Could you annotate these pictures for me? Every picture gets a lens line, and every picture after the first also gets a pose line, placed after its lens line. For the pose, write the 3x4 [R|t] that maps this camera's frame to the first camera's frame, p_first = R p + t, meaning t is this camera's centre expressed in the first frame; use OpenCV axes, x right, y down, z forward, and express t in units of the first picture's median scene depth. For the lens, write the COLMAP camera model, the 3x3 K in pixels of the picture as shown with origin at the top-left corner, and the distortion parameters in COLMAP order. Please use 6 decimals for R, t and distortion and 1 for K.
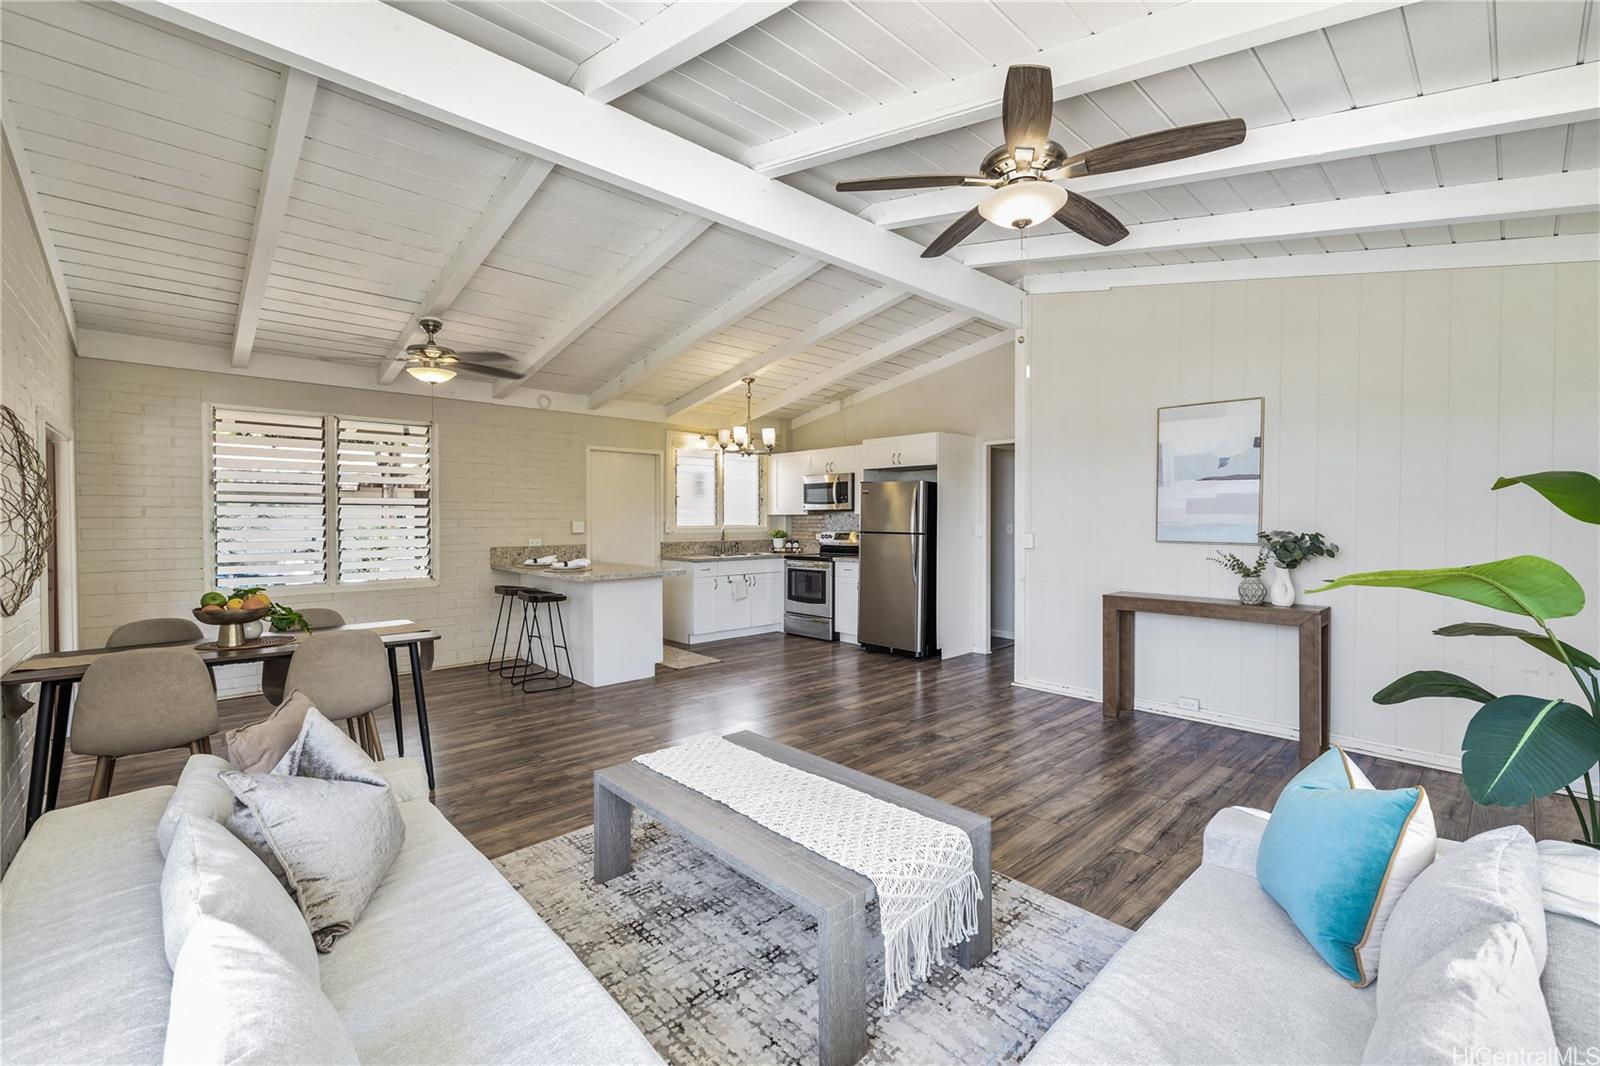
lens RADIAL K [[683.5, 0, 800.0], [0, 683.5, 533.0], [0, 0, 1]] dist [-0.000049, -0.000019]
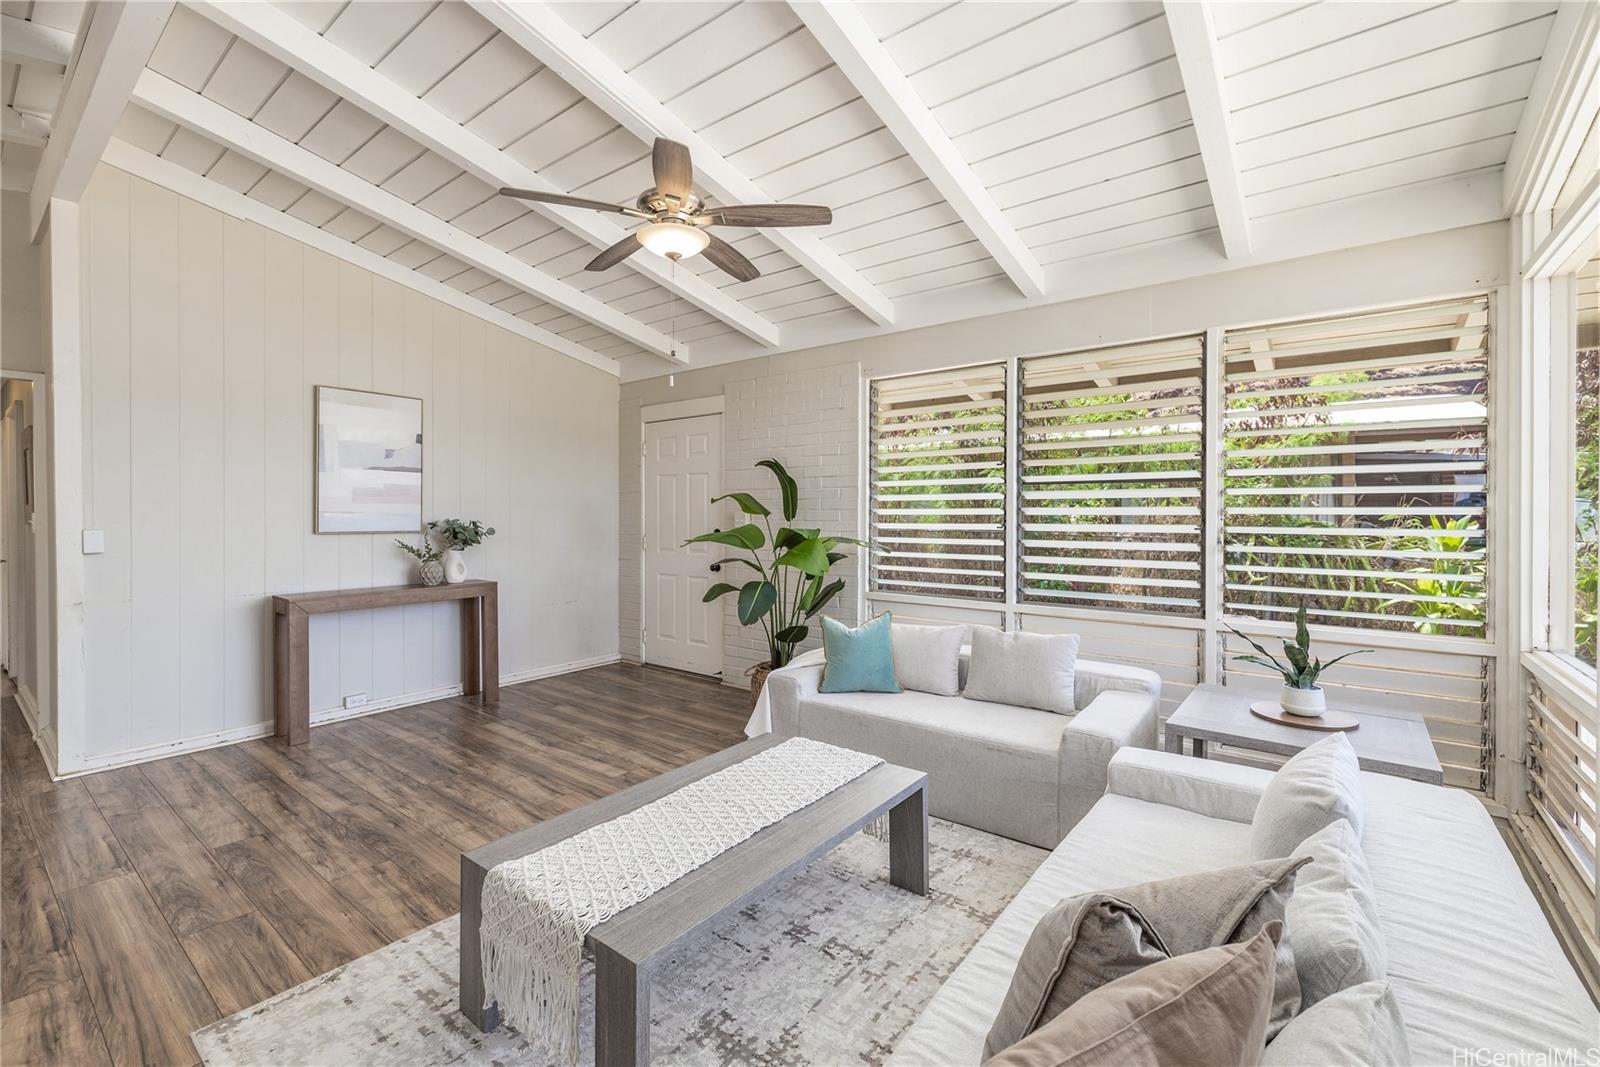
lens RADIAL K [[655.9, 0, 823.7], [0, 655.9, 521.5], [0, 0, 1]] dist [0.000499, -0.000001]
pose [[-0.176559, -0.010333, 0.984236, -0.507959], [0.021280, 0.999671, 0.014312, -0.001116], [-0.984060, 0.023472, -0.176281, 0.575293]]
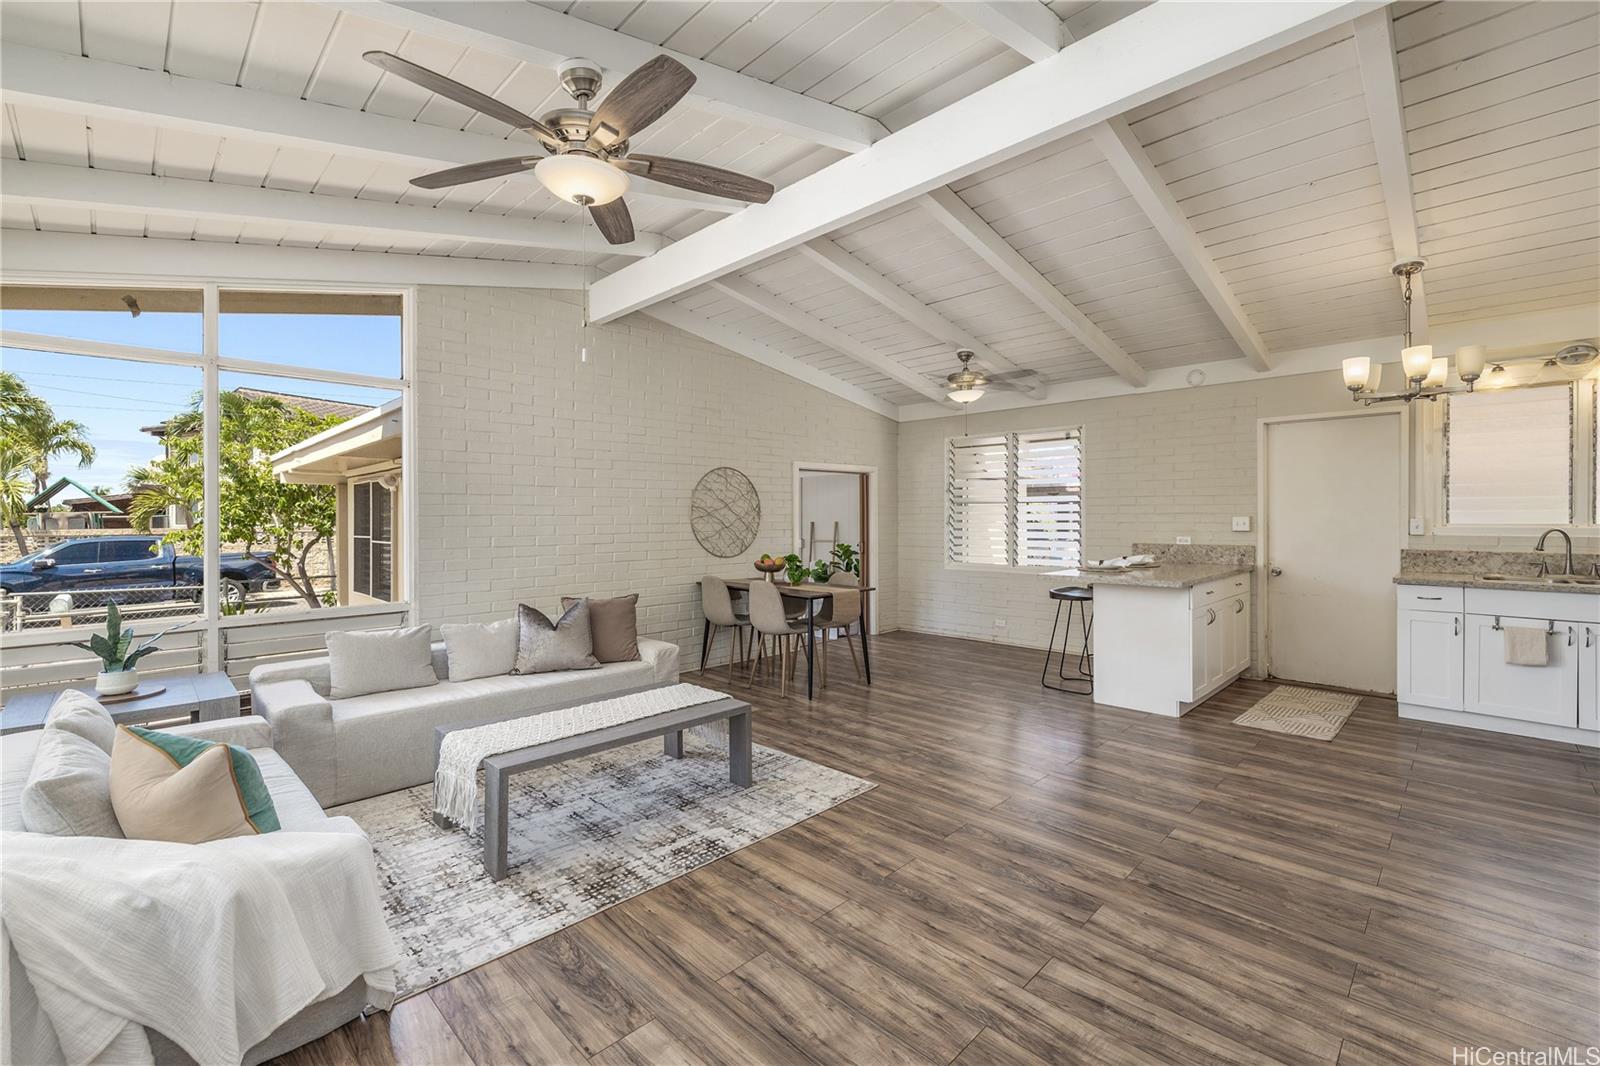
lens RADIAL K [[698.0, 0, 809.4], [0, 698.0, 517.4], [0, 0, 1]] dist [-0.000665, -0.000293]
pose [[0.023456, 0.001448, -0.999724, 0.780517], [-0.015737, 0.999876, 0.001079, -0.014104], [0.999601, 0.015707, 0.023476, 0.781037]]
